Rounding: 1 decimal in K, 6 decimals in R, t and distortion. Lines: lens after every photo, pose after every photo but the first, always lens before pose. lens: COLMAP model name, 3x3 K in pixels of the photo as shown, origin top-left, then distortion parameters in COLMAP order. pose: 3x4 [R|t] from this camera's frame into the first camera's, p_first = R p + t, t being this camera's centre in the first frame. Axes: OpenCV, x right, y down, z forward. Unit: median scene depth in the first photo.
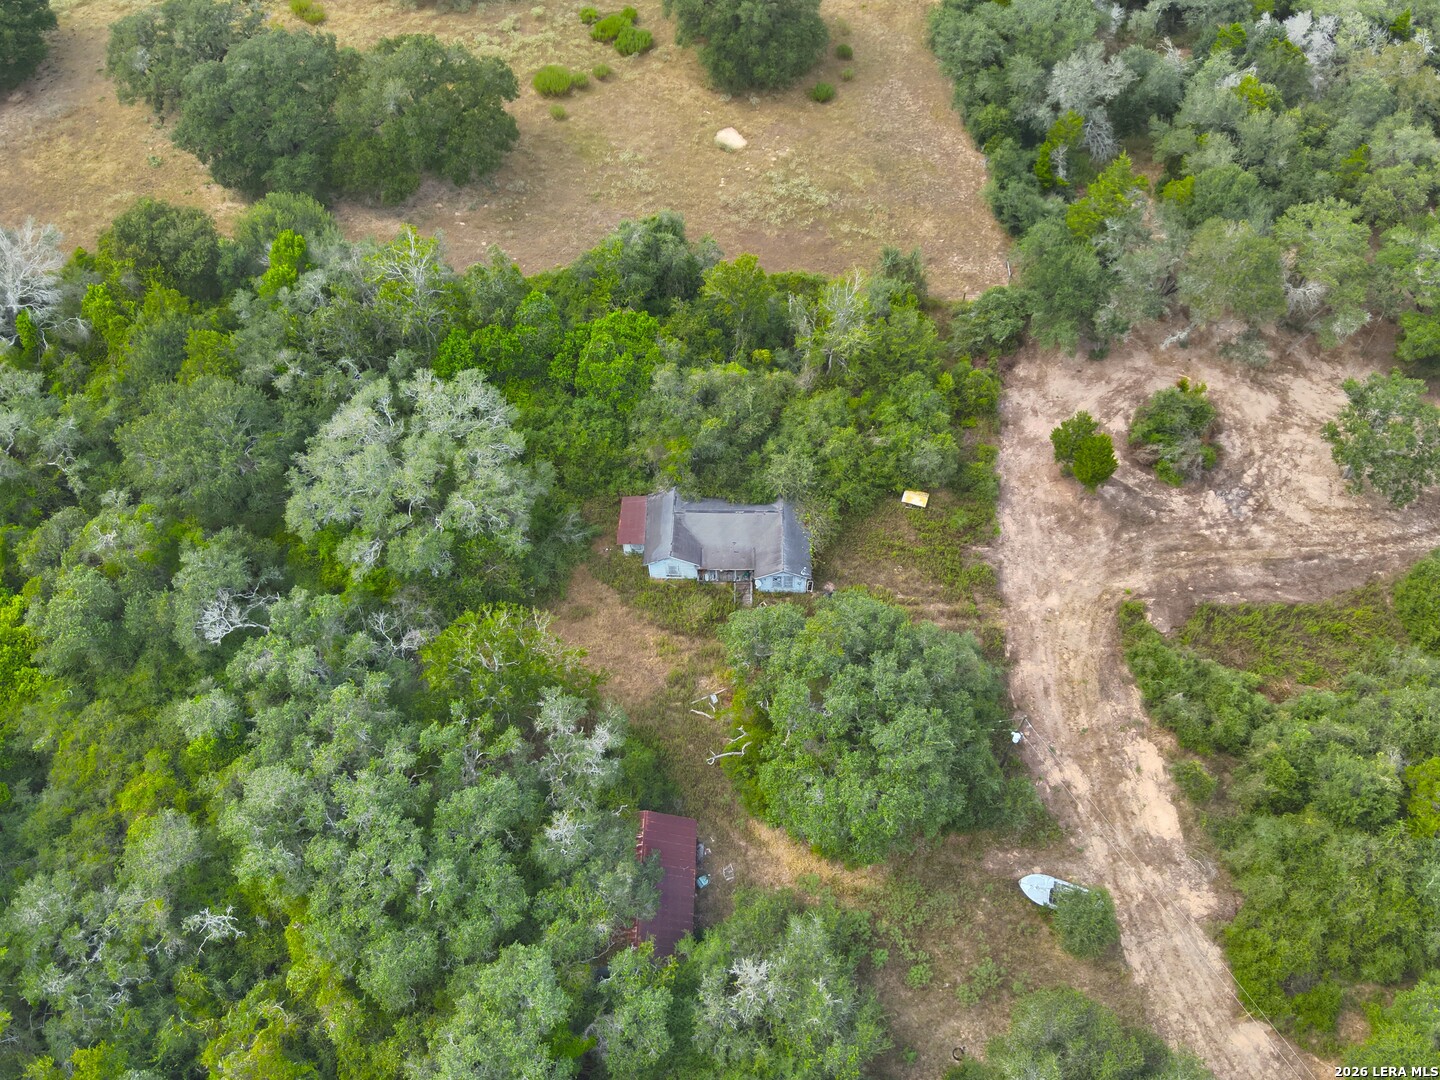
lens RADIAL K [[1124.2, 0, 744.1], [0, 1124.2, 536.4], [0, 0, 1]] dist [0.124198, -0.238590]
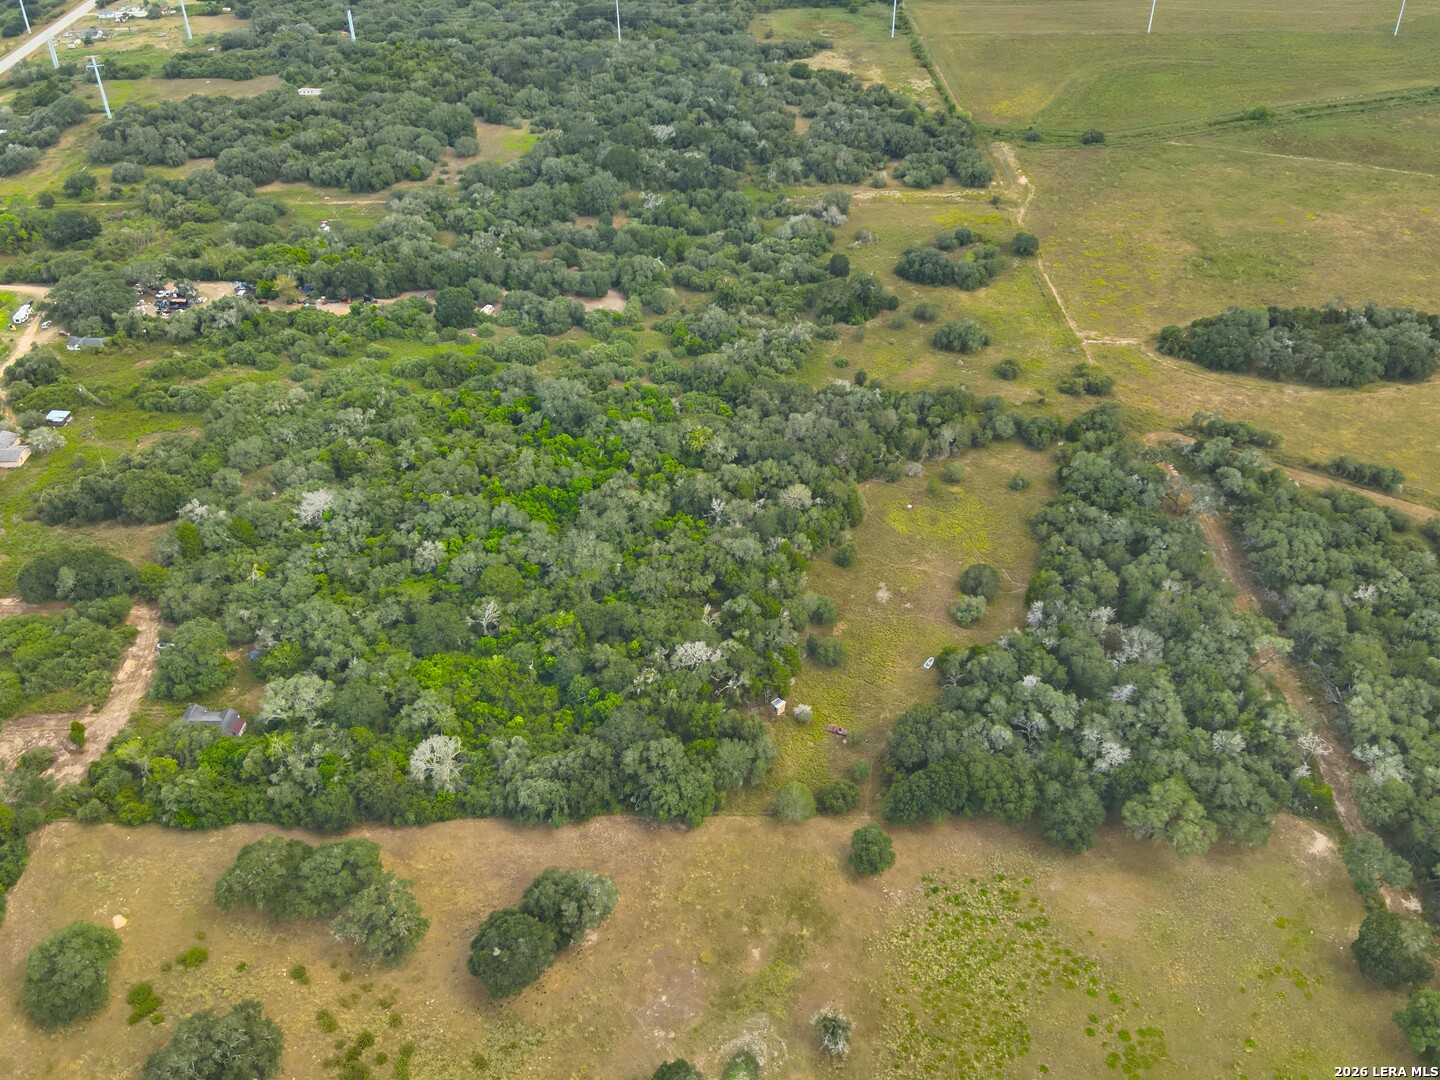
lens RADIAL K [[1124.2, 0, 744.1], [0, 1124.2, 536.4], [0, 0, 1]] dist [0.124198, -0.238590]
pose [[-0.999973, 0.005018, -0.005329, -1.498187], [-0.005451, -0.024666, 0.999681, -3.190219], [0.004885, 0.999683, 0.024693, 0.427890]]
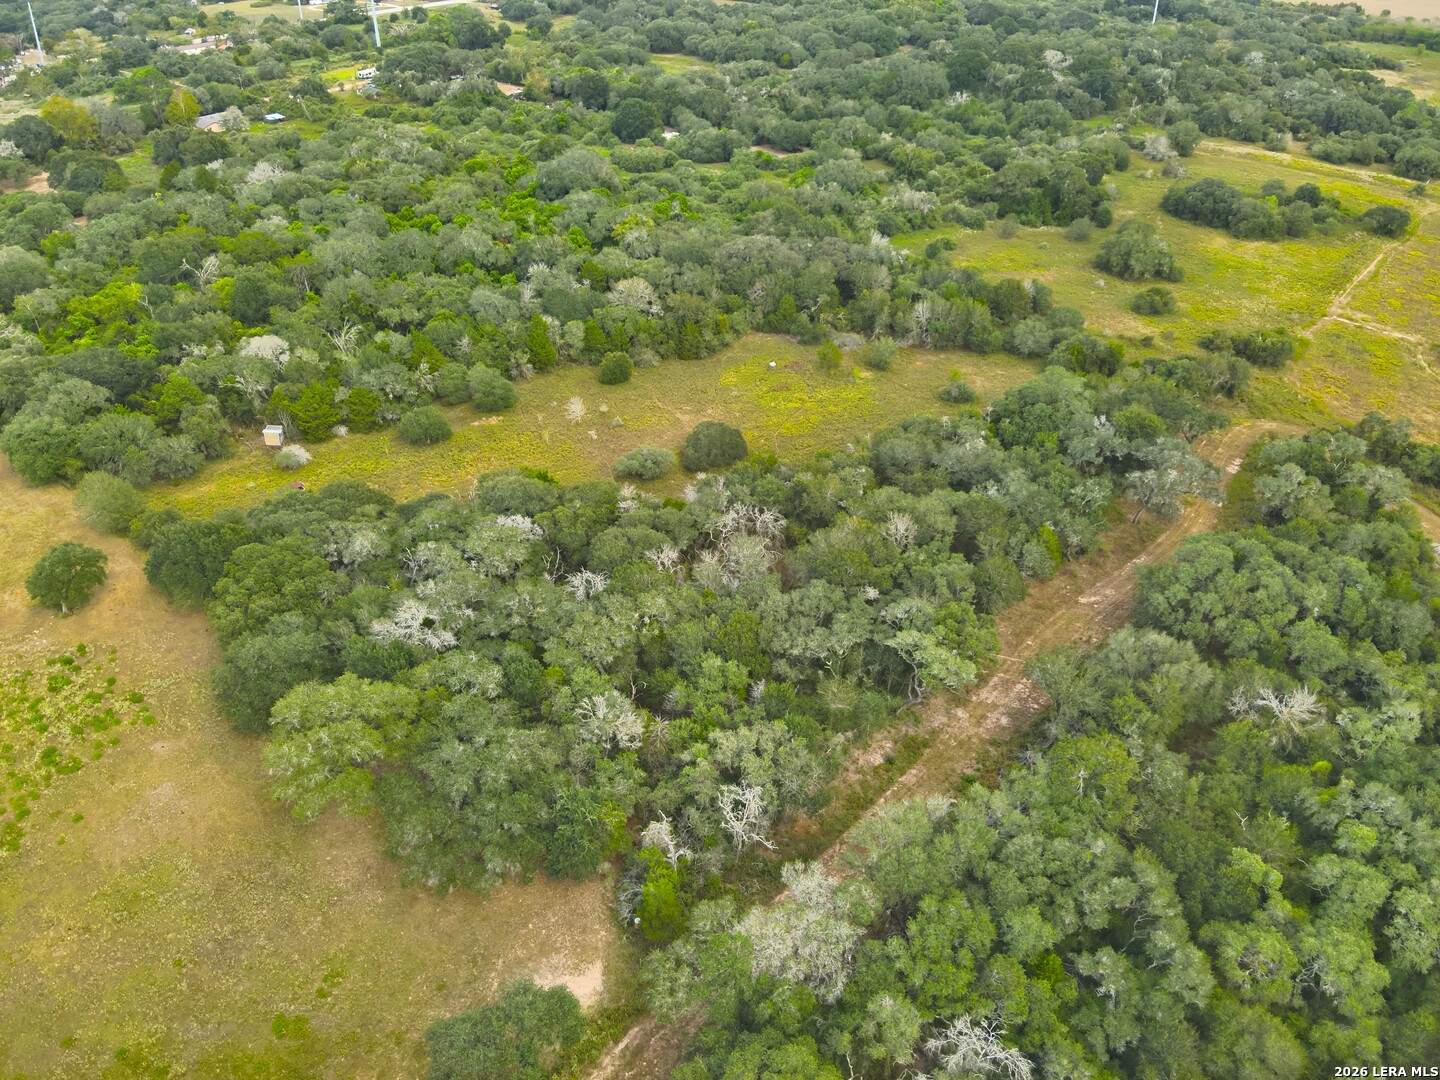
lens RADIAL K [[1048.7, 0, 716.4], [0, 1048.7, 537.9], [0, 0, 1]] dist [0.091778, -0.180516]
pose [[-0.759730, -0.359246, 0.541990, -3.533690], [0.522897, 0.157920, 0.837640, -1.308202], [-0.386510, 0.919785, 0.067872, 0.691857]]
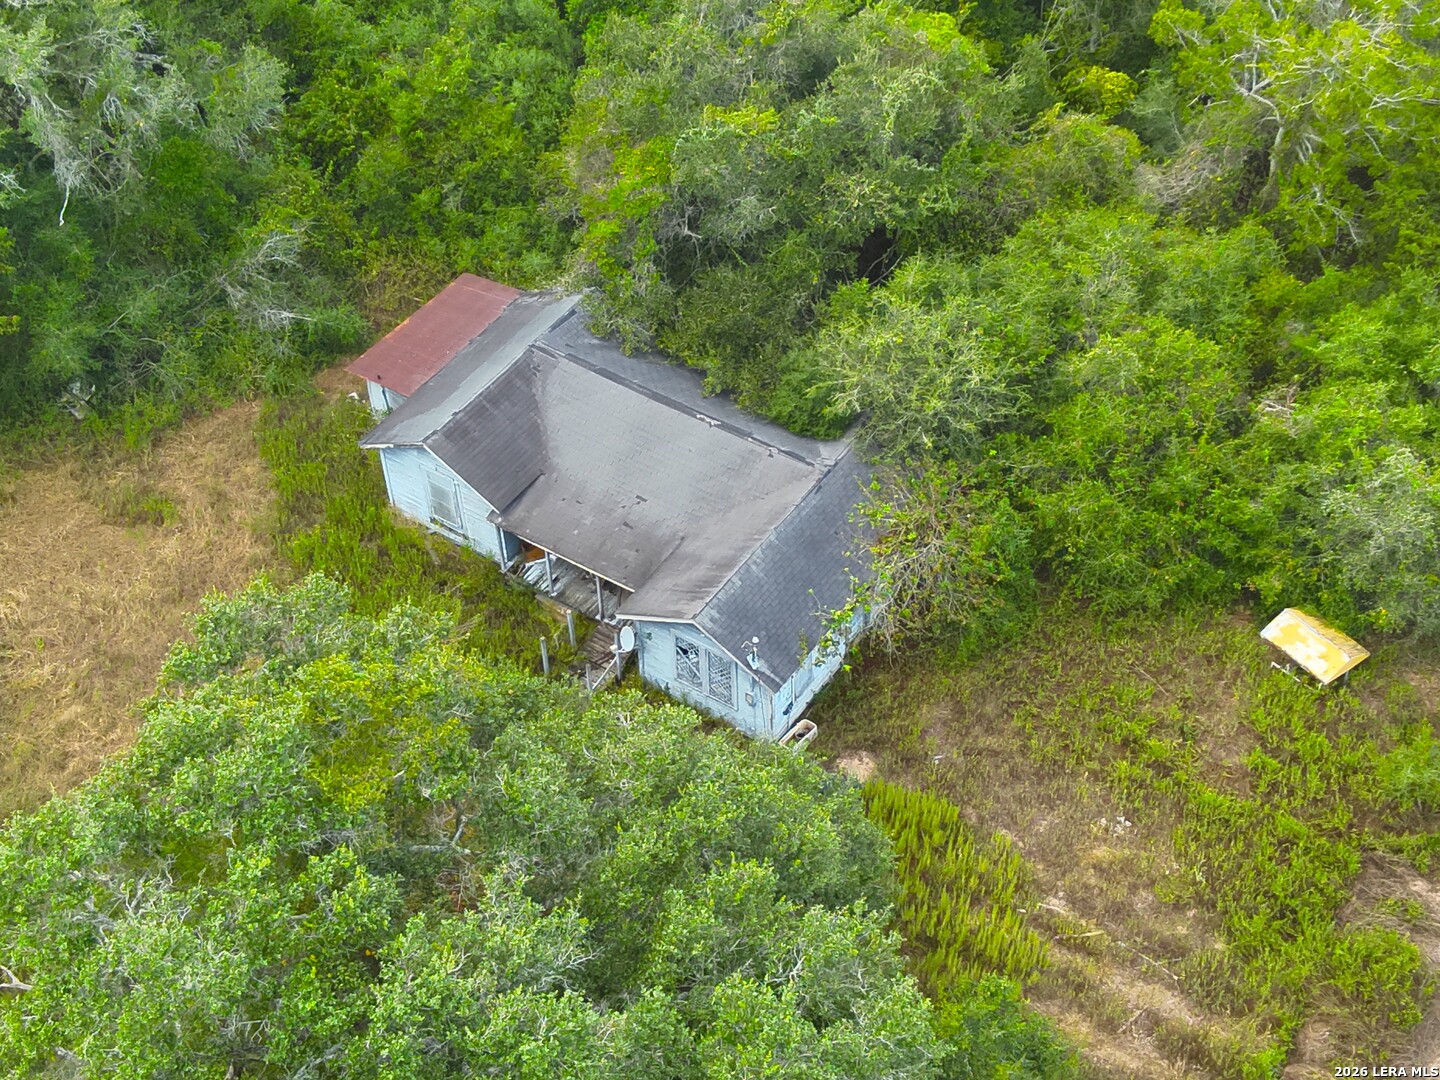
lens RADIAL K [[2231.8, 0, 768.6], [0, 2231.8, 541.0], [0, 0, 1]] dist [0.213266, 0.006595]
pose [[0.842079, 0.383855, -0.378891, 0.257577], [-0.433594, 0.899590, -0.052279, 0.033328], [0.320779, 0.208308, 0.923963, 0.452822]]
